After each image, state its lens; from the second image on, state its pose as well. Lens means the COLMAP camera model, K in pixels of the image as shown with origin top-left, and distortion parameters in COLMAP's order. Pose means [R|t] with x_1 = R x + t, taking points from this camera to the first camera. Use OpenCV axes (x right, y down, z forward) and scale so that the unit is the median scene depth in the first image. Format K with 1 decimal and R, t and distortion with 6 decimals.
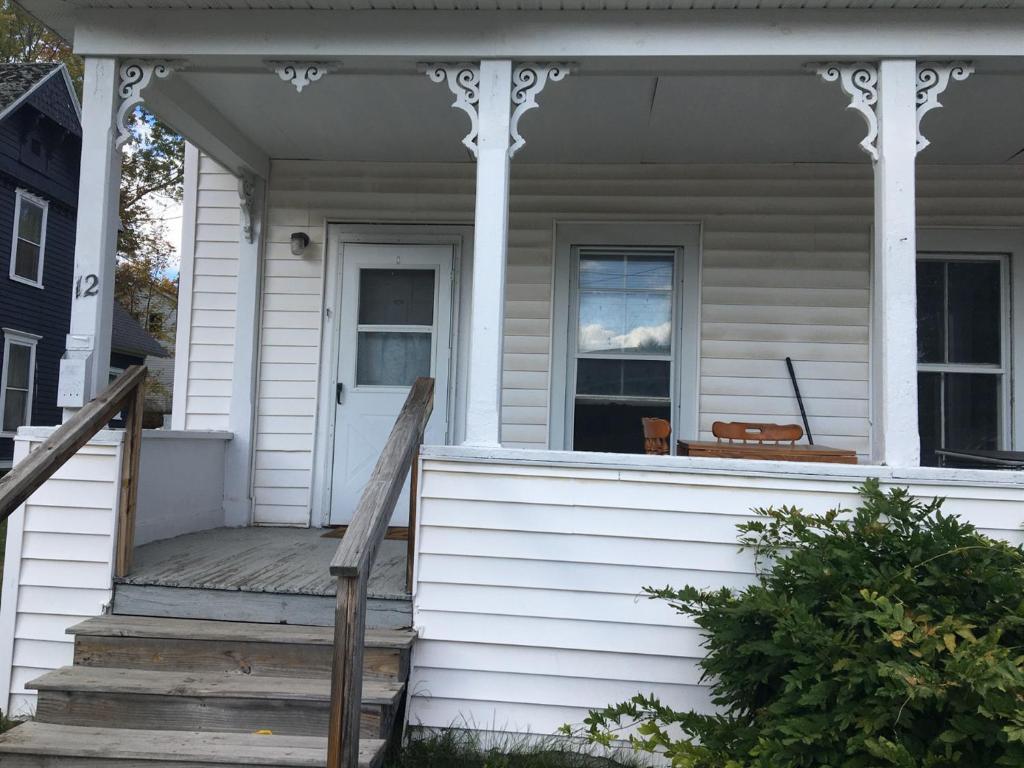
lens RADIAL K [[858.0, 0, 512.0], [0, 858.0, 384.0], [0, 0, 1]] dist [0.100211, -0.150581]
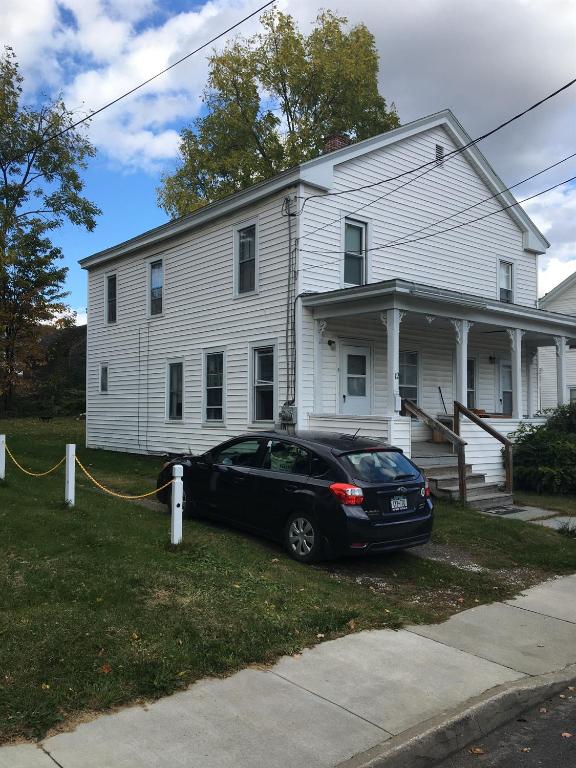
lens RADIAL K [[643.5, 0, 288.0], [0, 643.5, 384.0], [0, 0, 1]] dist [0.100211, -0.150581]
pose [[0.711212, -0.000943, 0.702977, -2.633556], [-0.040663, 0.998270, 0.042479, -0.172966], [-0.701801, -0.058797, 0.709943, -0.542505]]
